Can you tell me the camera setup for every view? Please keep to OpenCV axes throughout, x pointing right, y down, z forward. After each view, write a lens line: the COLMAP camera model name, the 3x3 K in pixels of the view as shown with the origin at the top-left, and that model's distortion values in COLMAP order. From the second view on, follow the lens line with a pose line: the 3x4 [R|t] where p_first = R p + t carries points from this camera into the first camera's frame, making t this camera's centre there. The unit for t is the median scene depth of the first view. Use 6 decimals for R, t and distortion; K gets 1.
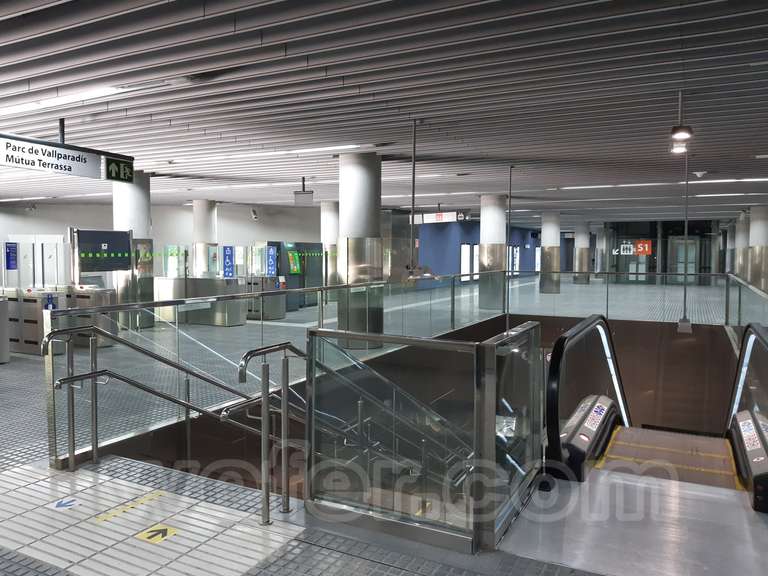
lens RADIAL K [[598.2, 0, 381.8], [0, 598.2, 284.8], [0, 0, 1]] dist [0.051393, -0.081807]
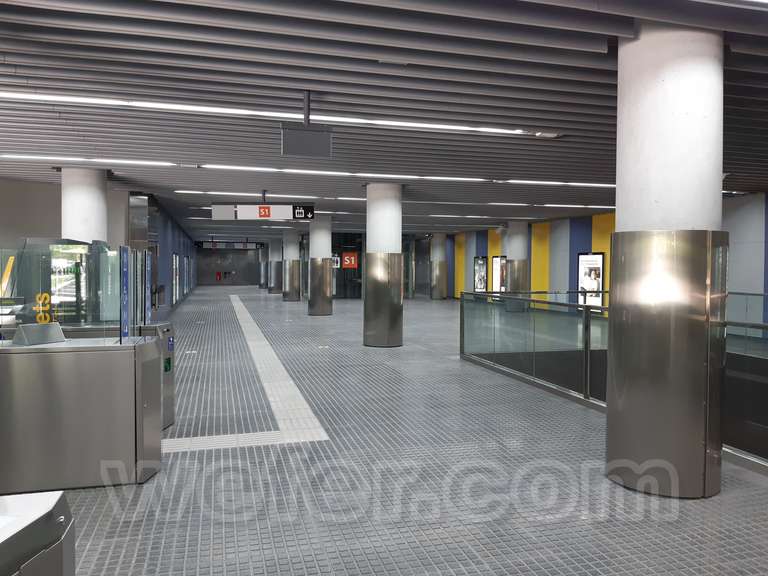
lens RADIAL K [[598.2, 0, 383.4], [0, 598.2, 284.5], [0, 0, 1]] dist [0.051393, -0.081807]
pose [[0.737190, -0.017420, 0.675461, -0.251772], [0.029759, 0.999535, -0.006701, -0.025112], [-0.675030, 0.025040, 0.737365, 0.426996]]
